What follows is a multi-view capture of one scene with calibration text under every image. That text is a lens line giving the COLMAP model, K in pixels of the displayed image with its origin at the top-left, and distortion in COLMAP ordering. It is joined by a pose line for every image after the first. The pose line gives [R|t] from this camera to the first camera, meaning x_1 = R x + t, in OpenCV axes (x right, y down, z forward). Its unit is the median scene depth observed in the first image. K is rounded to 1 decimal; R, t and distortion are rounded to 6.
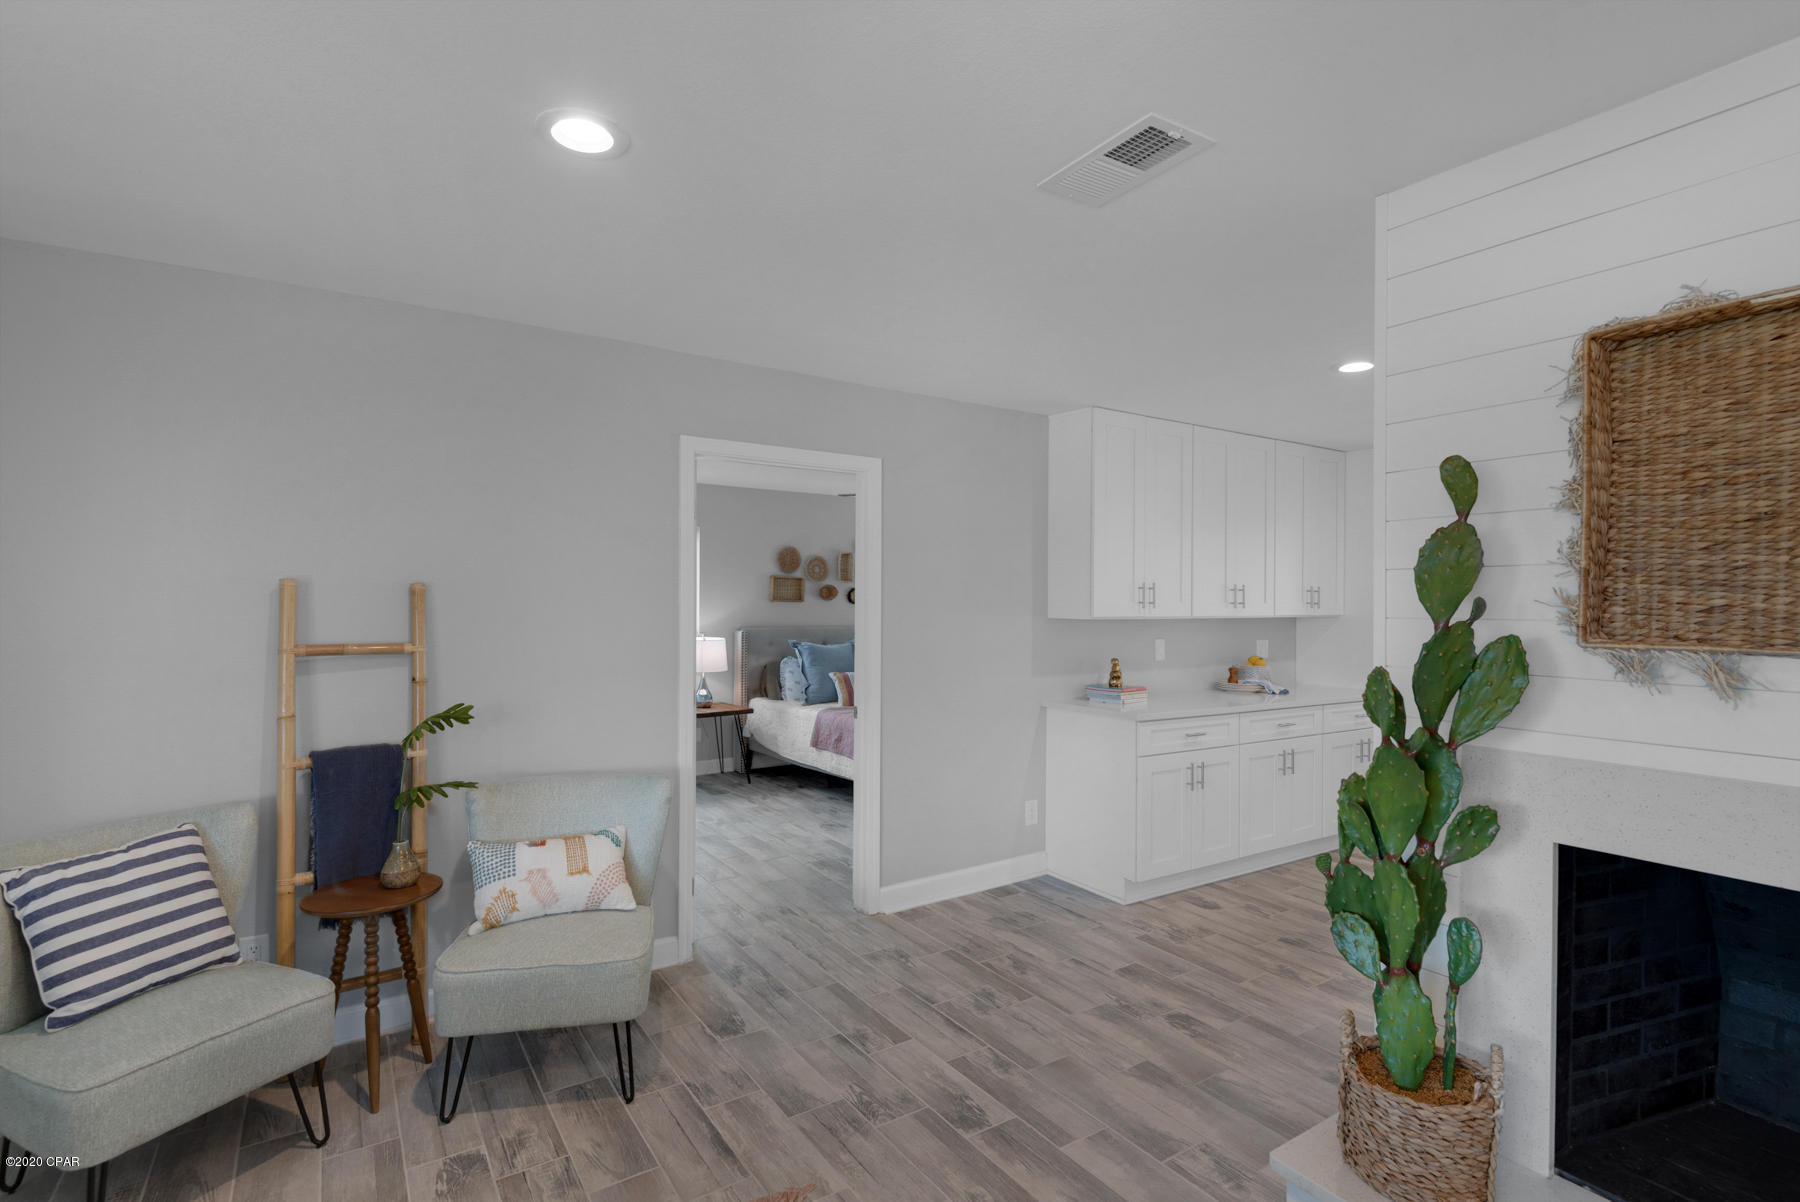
lens RADIAL K [[848.1, 0, 902.2], [0, 848.1, 598.4], [0, 0, 1]] dist [0.011406, -0.006617]
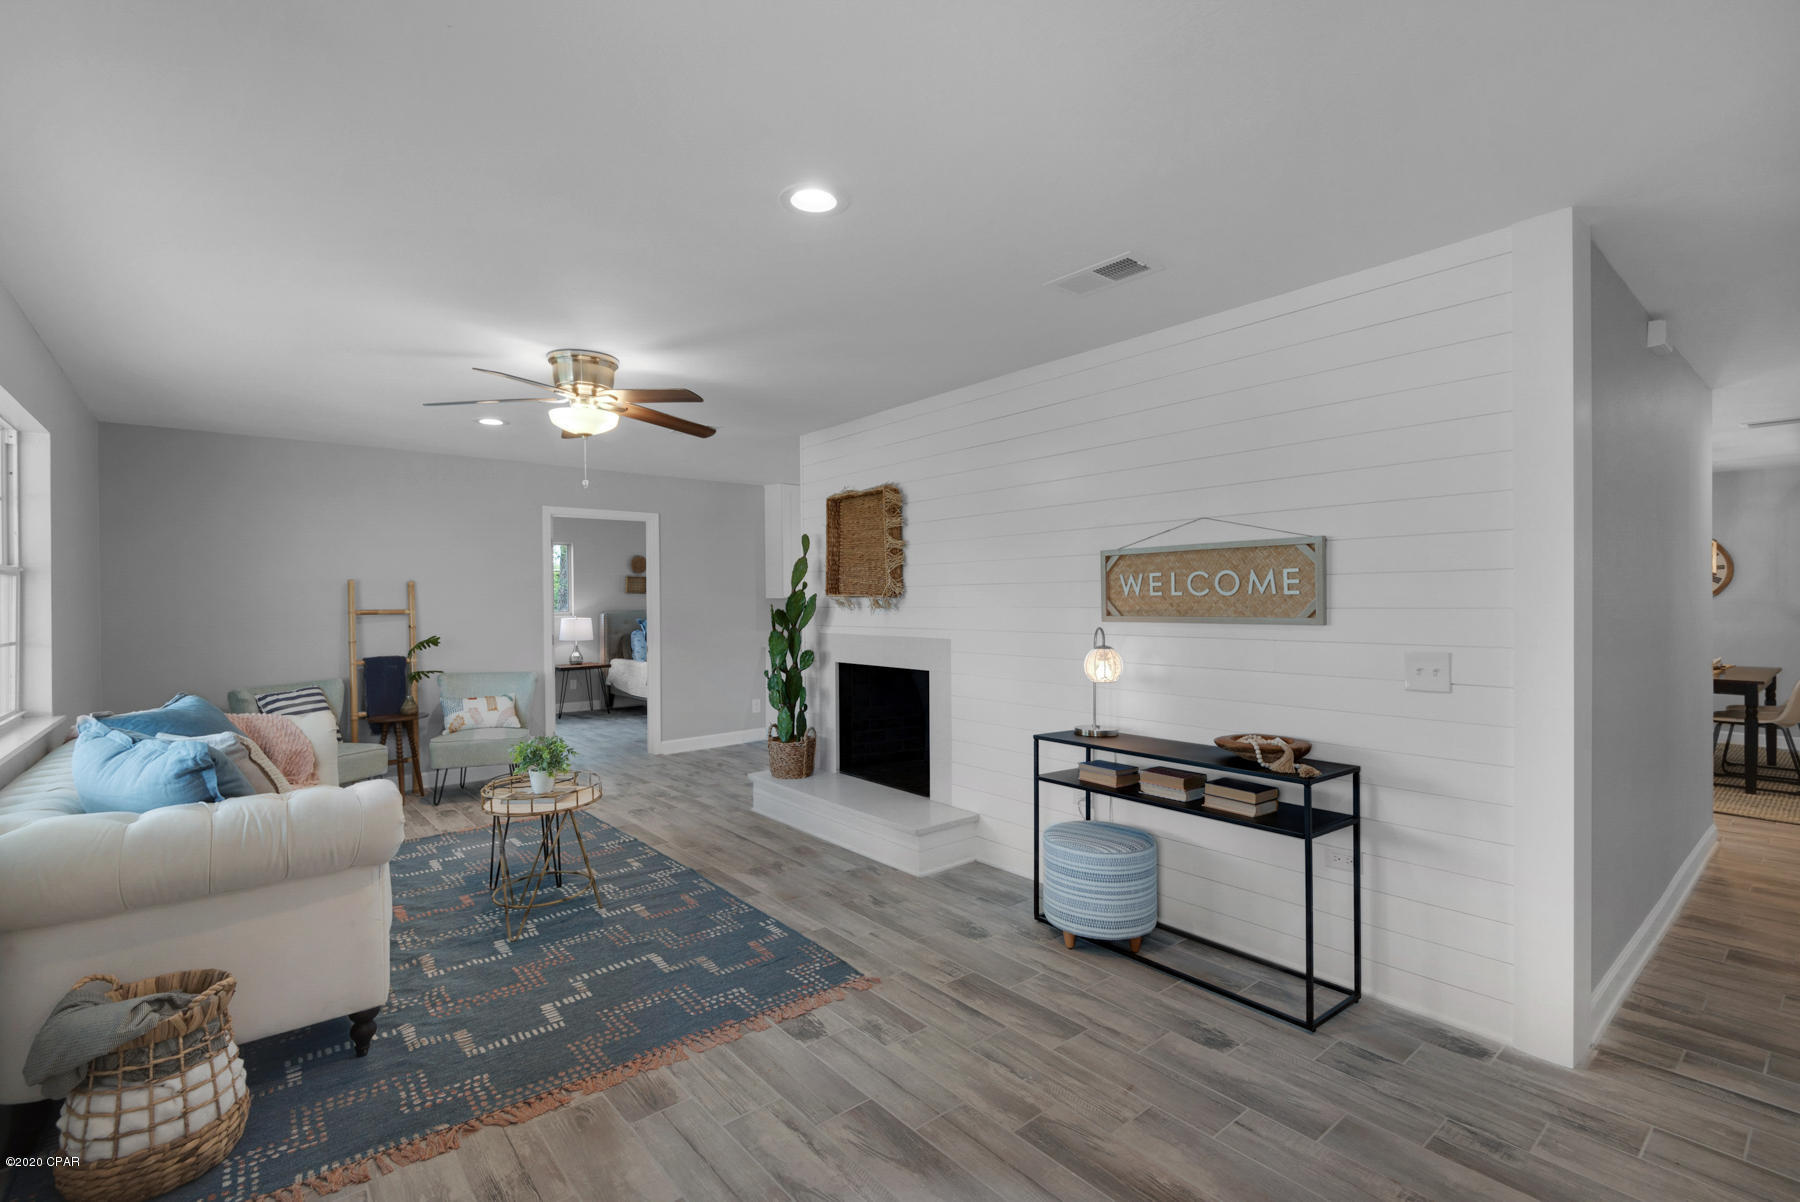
lens RADIAL K [[808.0, 0, 907.3], [0, 808.0, 597.5], [0, 0, 1]] dist [0.017253, -0.004959]
pose [[0.993088, -0.012461, 0.116709, 0.399158], [0.012297, 0.999922, 0.002122, 0.031137], [-0.116726, -0.000672, 0.993164, -1.089634]]
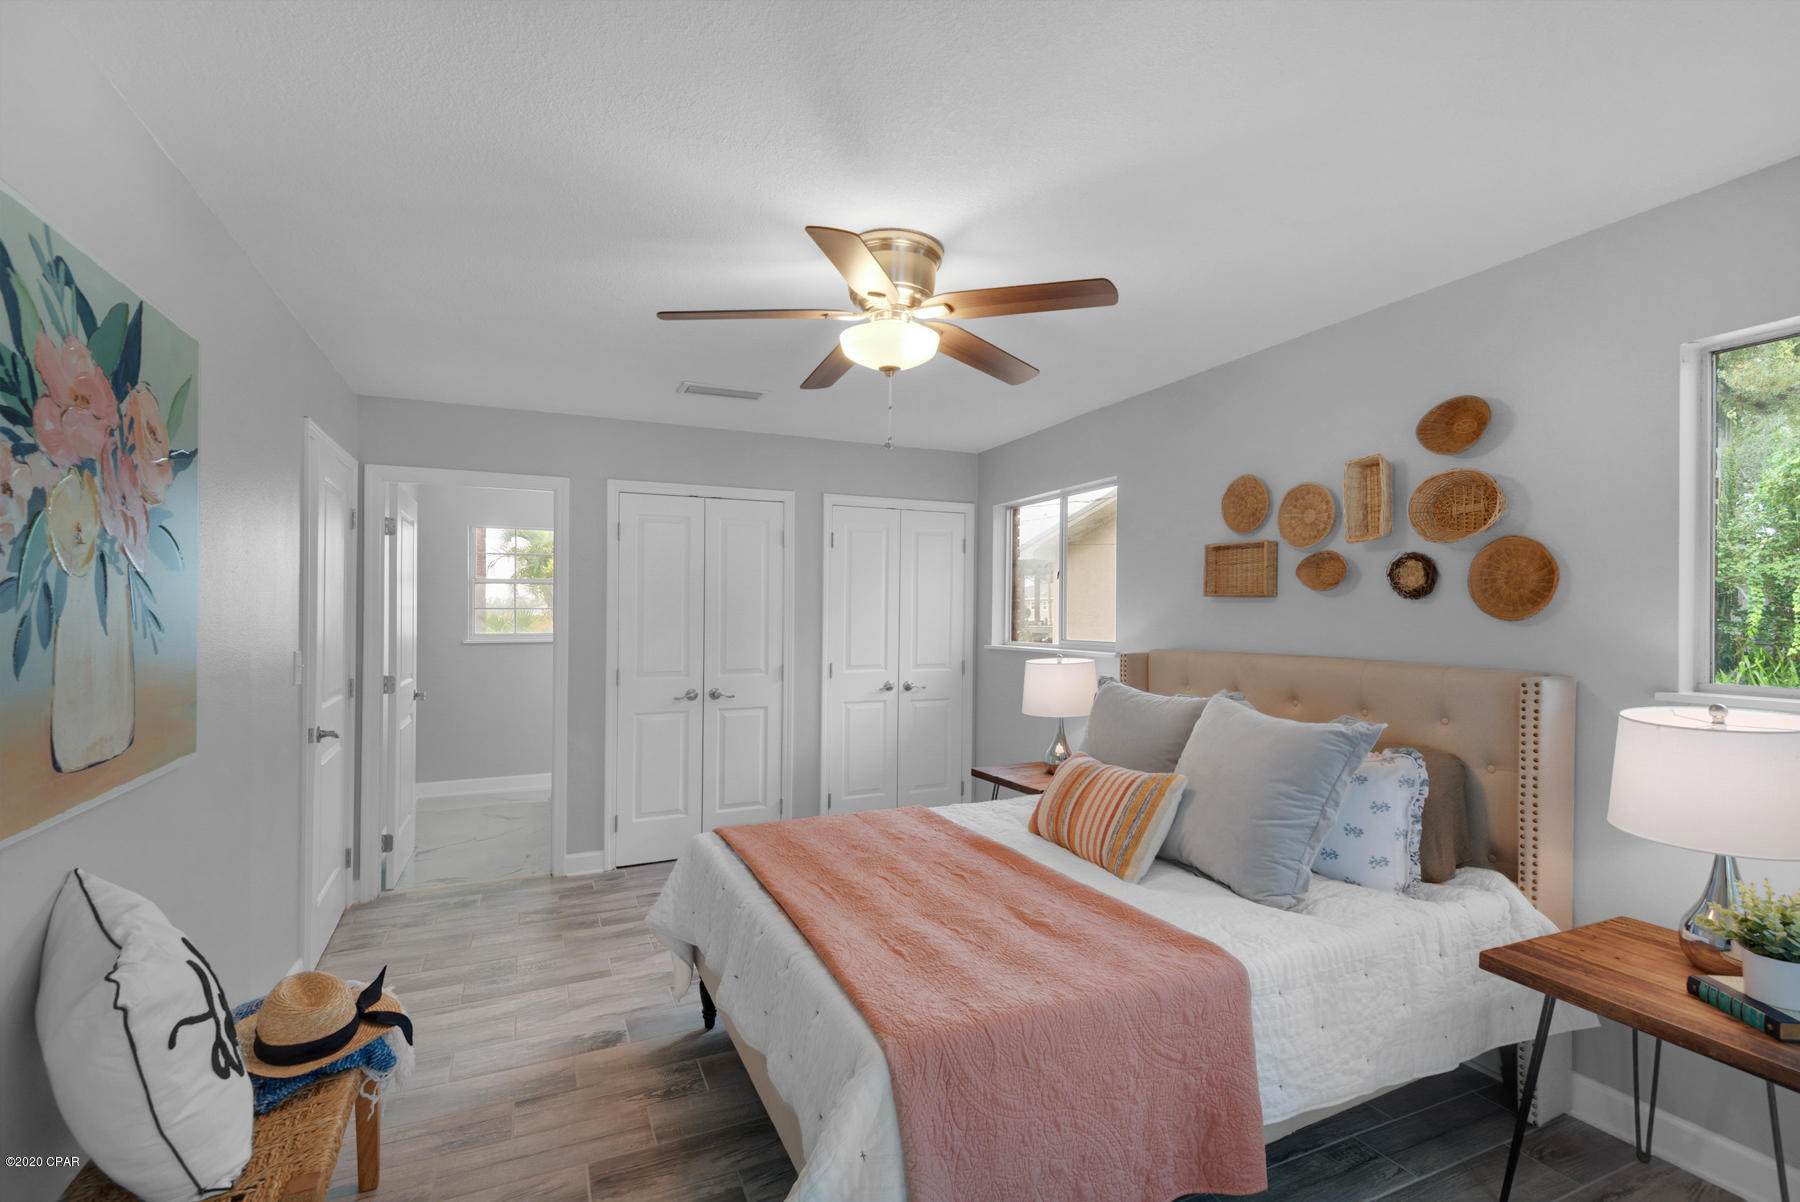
lens RADIAL K [[808.0, 0, 897.6], [0, 808.0, 607.4], [0, 0, 1]] dist [0.017253, -0.004959]
pose [[-0.162454, -0.013558, -0.986623, 0.793569], [0.005748, 0.999876, -0.014687, 0.034820], [0.986699, -0.008057, -0.162356, 2.159265]]
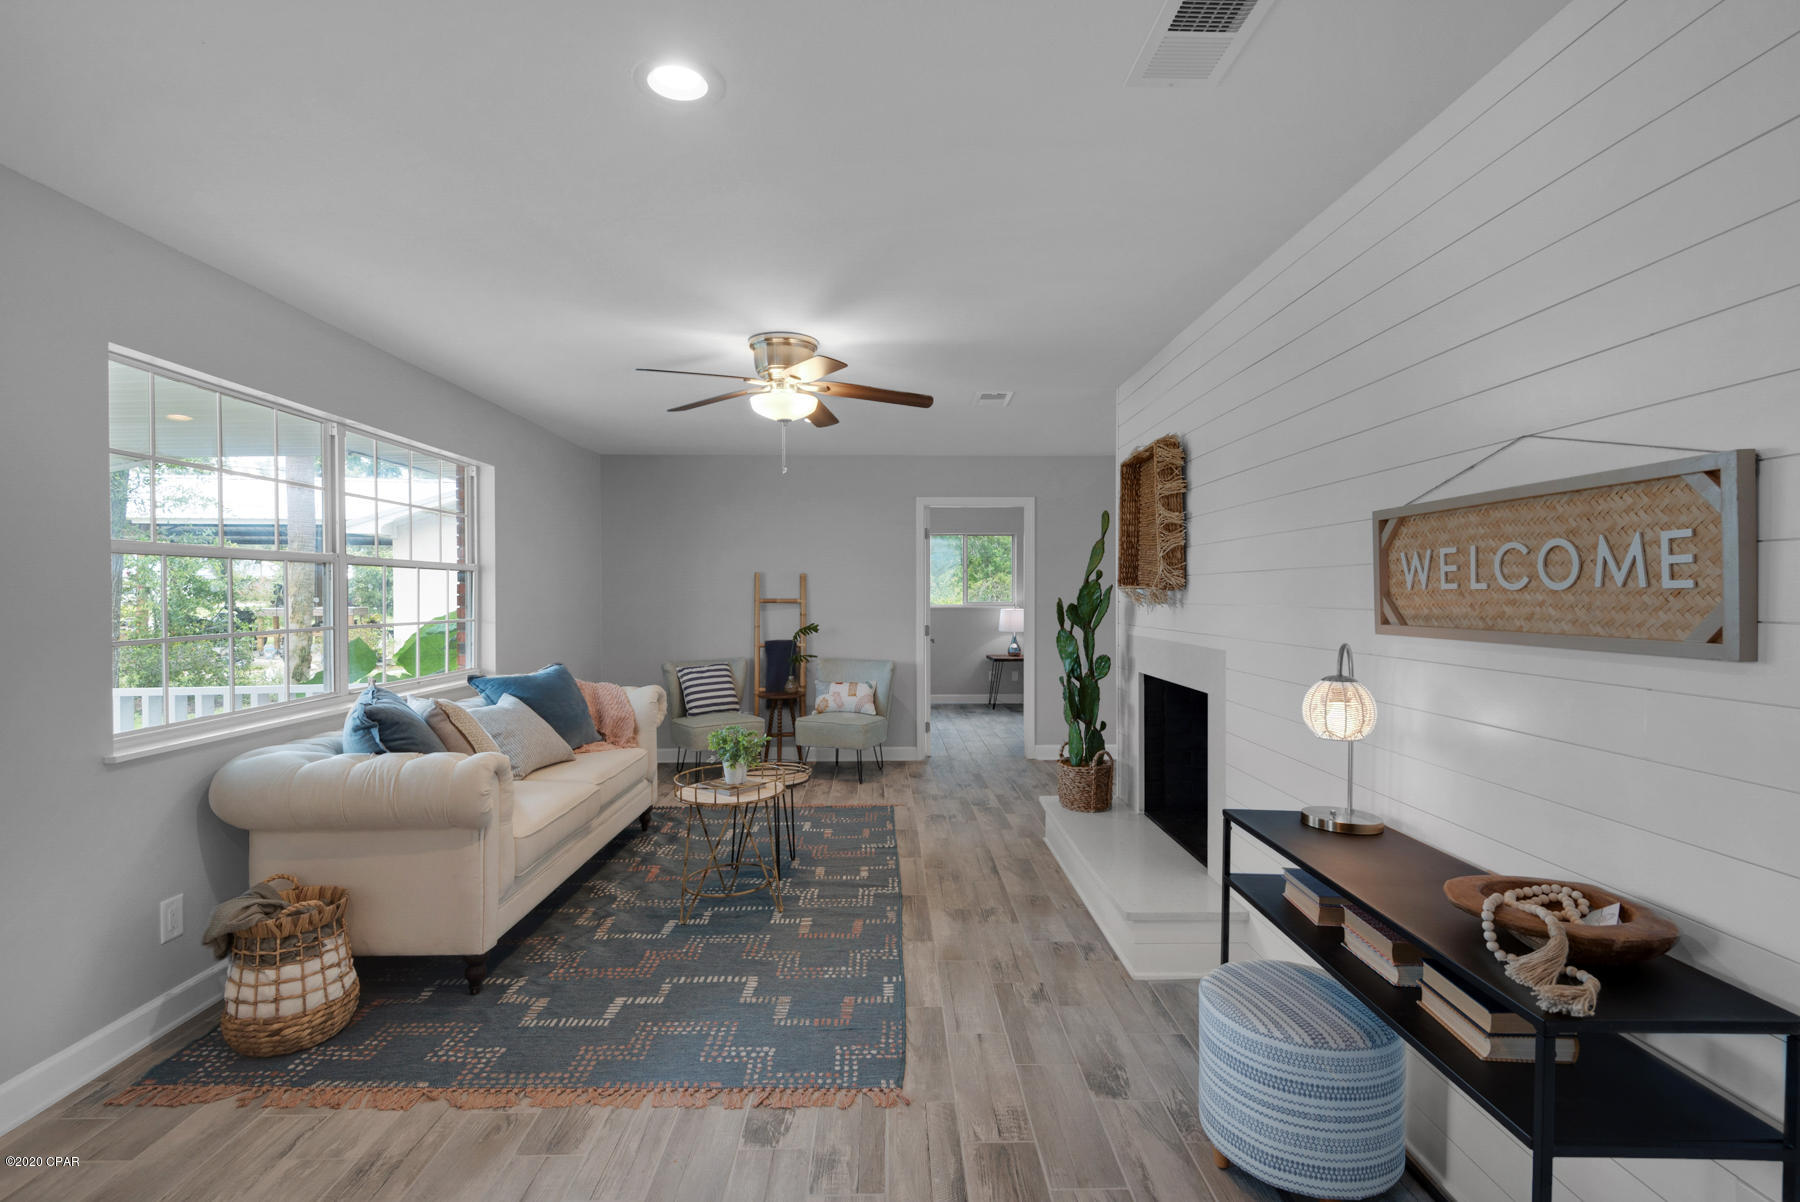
lens RADIAL K [[848.1, 0, 903.5], [0, 848.1, 600.1], [0, 0, 1]] dist [0.011406, -0.006617]
pose [[0.848572, -0.001332, -0.529079, 0.847403], [0.007668, 0.999923, 0.009780, 0.033431], [0.529025, -0.012356, 0.848516, -0.784607]]
